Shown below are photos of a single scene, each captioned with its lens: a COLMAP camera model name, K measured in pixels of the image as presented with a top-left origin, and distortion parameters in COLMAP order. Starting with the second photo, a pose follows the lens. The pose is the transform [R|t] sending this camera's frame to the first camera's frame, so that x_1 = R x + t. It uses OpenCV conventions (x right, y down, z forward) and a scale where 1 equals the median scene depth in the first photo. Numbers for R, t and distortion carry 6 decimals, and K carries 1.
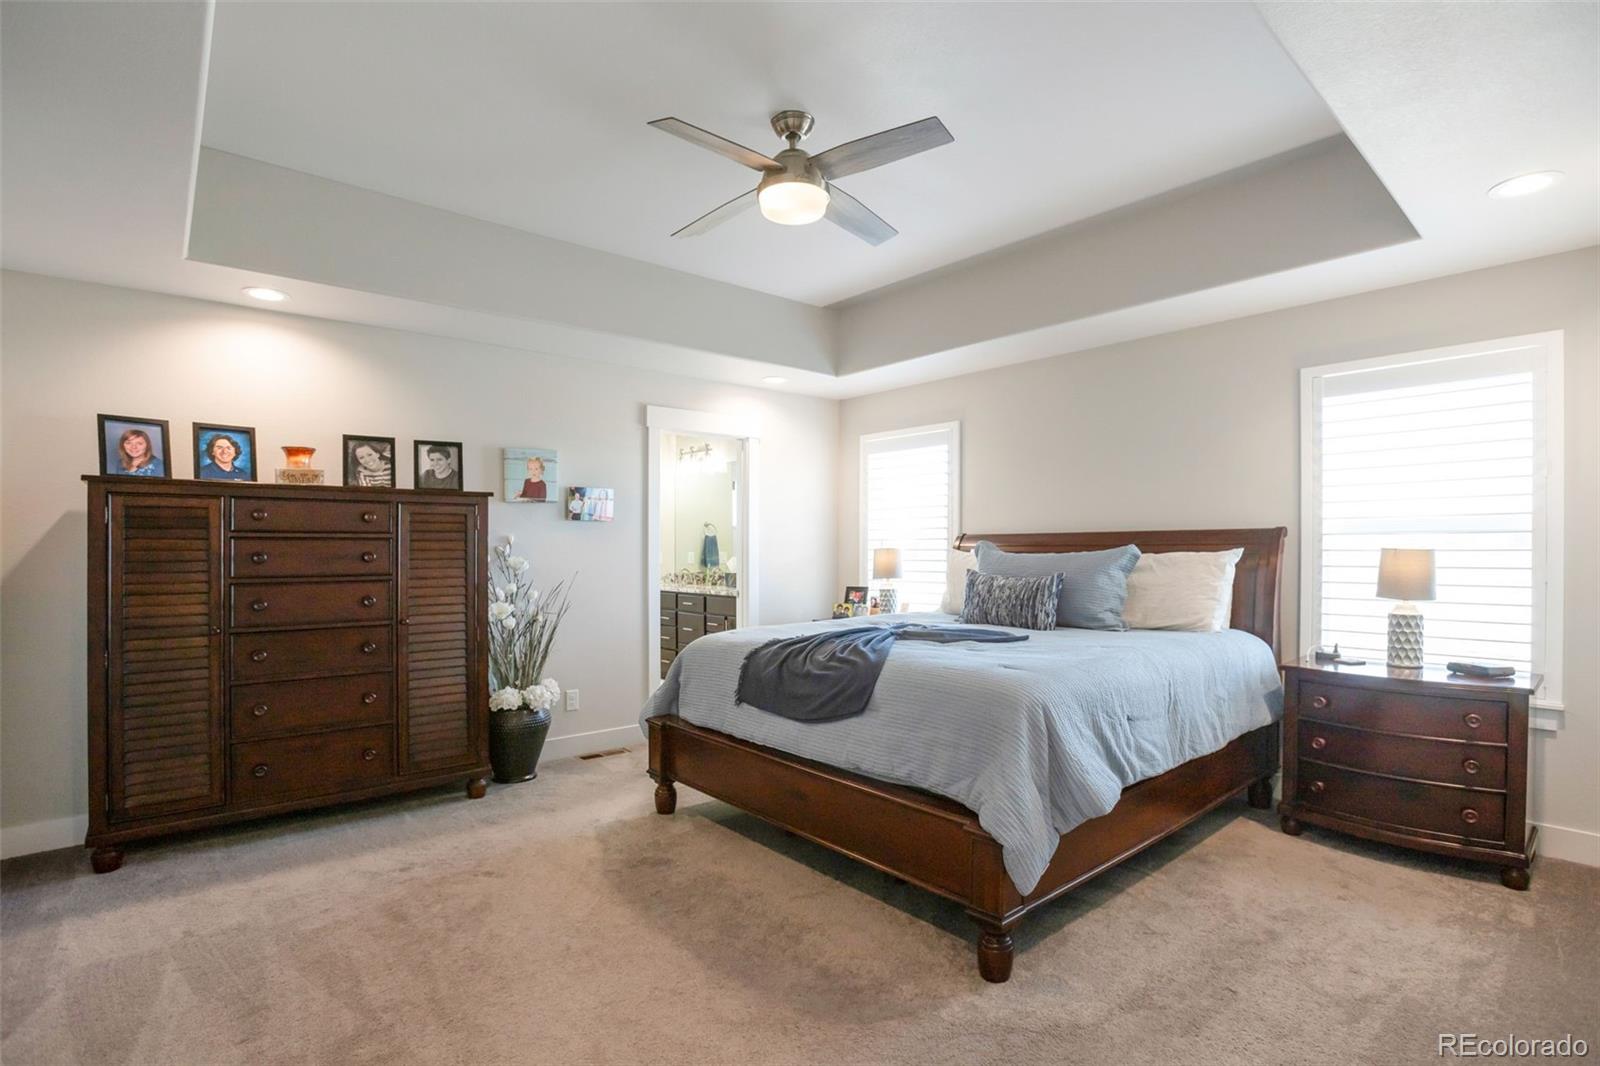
lens RADIAL K [[768.1, 0, 800.0], [0, 768.1, 545.0], [0, 0, 1]] dist [-0.029740, 0.000270]
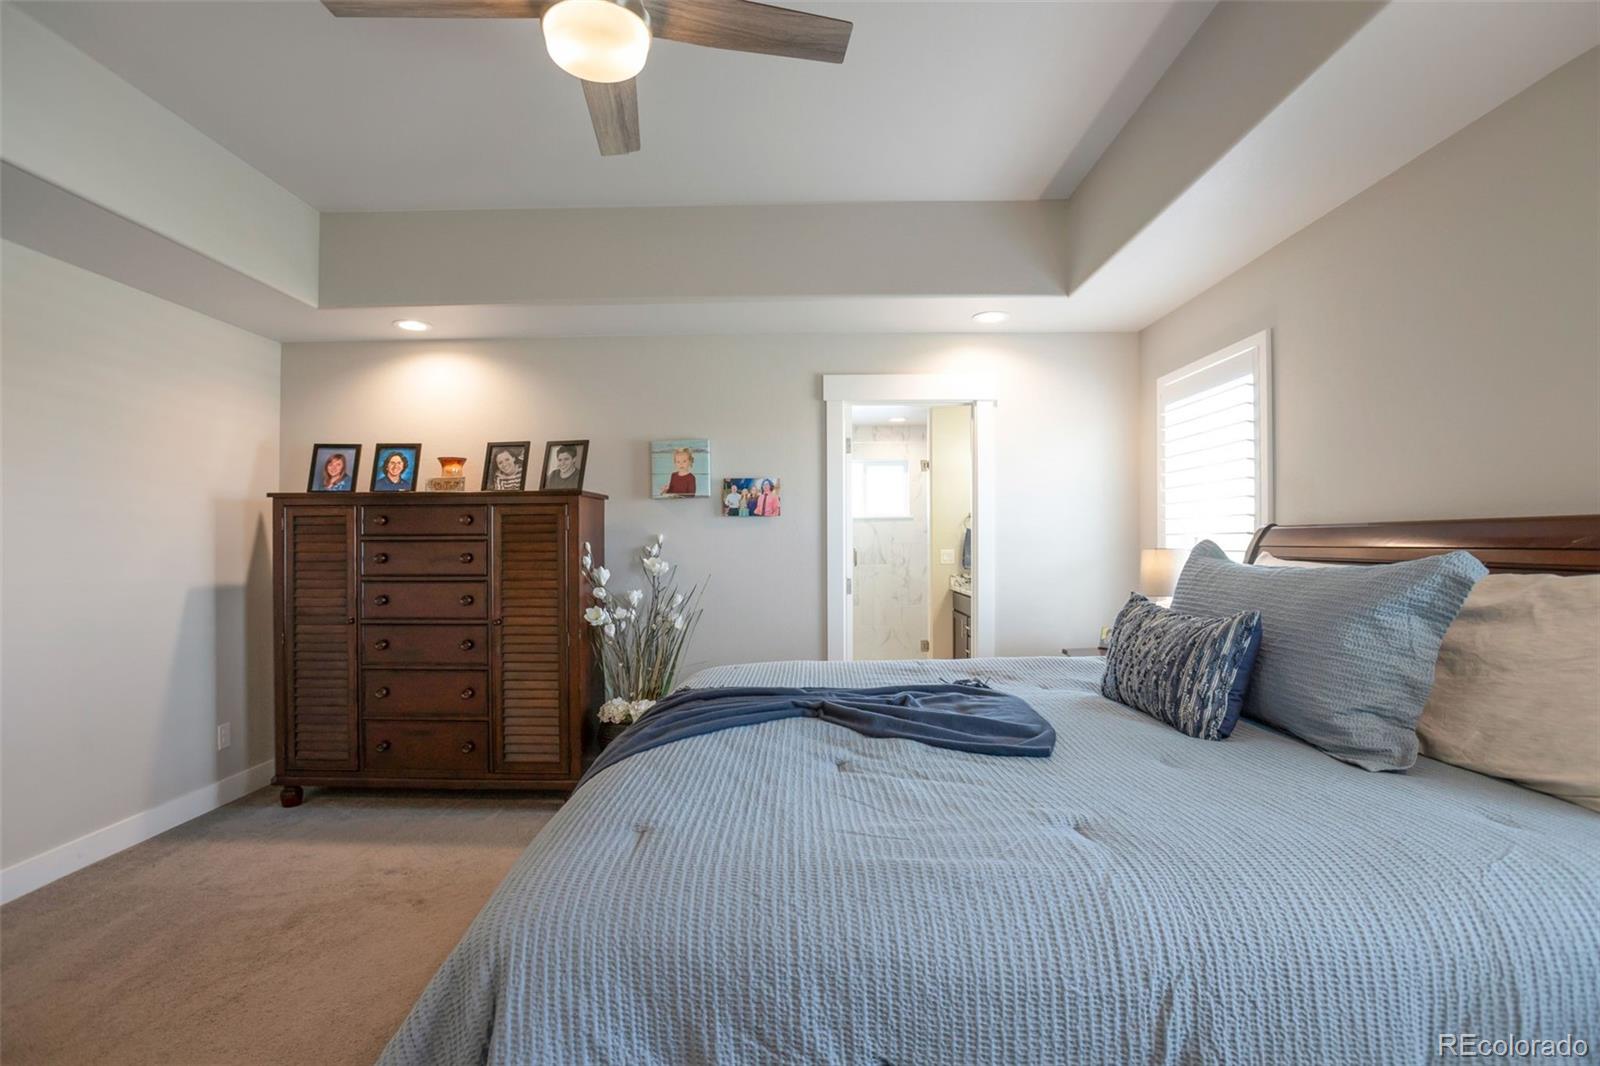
lens RADIAL K [[758.0, 0, 800.0], [0, 758.0, 533.0], [0, 0, 1]] dist [-0.060152, 0.020151]
pose [[0.758243, -0.007462, -0.651930, 0.435263], [0.006141, 0.999972, -0.004303, -0.011244], [0.651944, -0.000741, 0.758267, 0.501486]]
